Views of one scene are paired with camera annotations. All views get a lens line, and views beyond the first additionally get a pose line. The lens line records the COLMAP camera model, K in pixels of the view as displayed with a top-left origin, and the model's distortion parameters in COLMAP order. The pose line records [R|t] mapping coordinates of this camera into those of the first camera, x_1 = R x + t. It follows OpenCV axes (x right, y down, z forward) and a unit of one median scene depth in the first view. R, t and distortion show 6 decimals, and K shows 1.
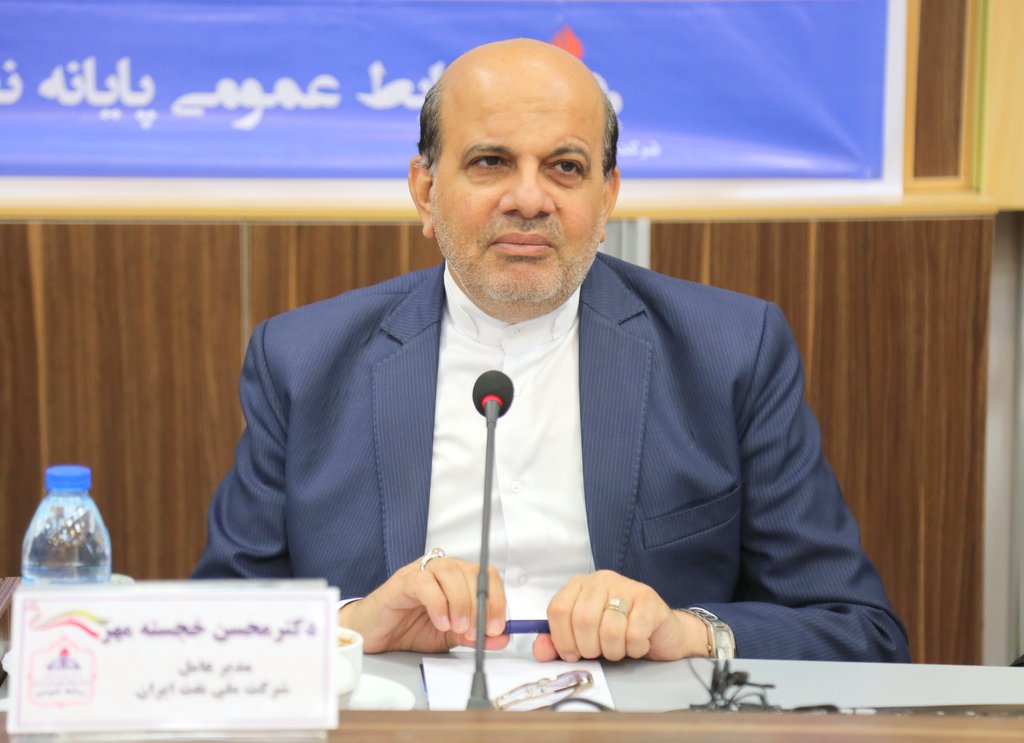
lens RADIAL K [[2958.1, 0, 518.0], [0, 2958.1, 373.5], [0, 0, 1]] dist [0.571682, 0.000000]
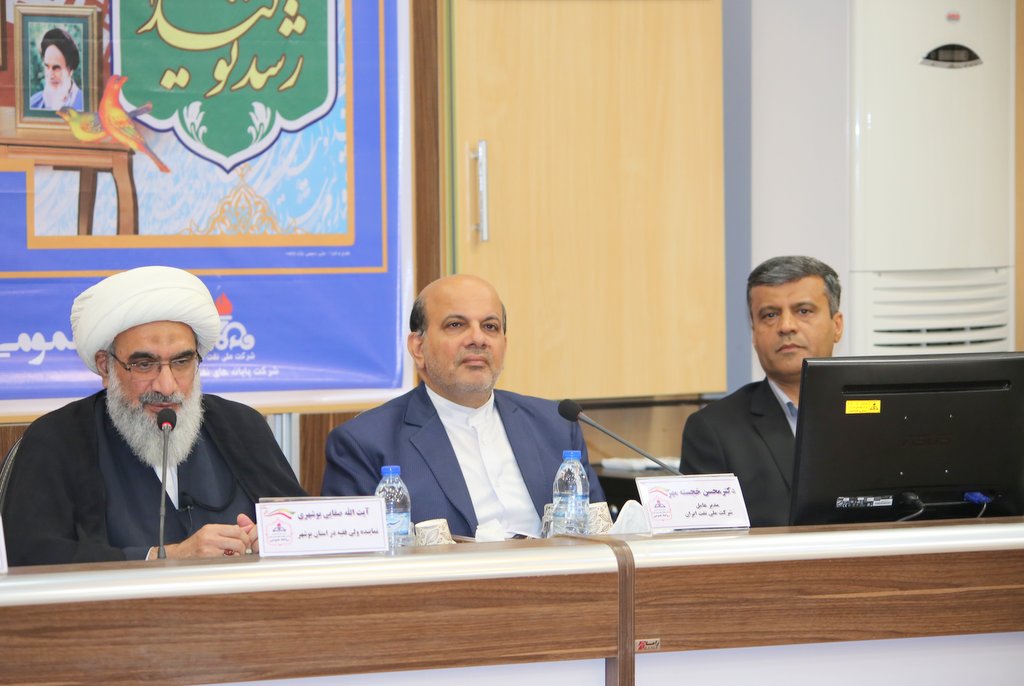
lens RADIAL K [[4787.0, 0, 510.4], [0, 4787.0, 338.2], [0, 0, 1]] dist [0.636487, 0.000000]
pose [[0.857752, -0.024605, 0.513475, -1.127027], [0.088735, 0.990947, -0.100746, 0.169177], [-0.506347, 0.131979, 0.852170, -1.179879]]
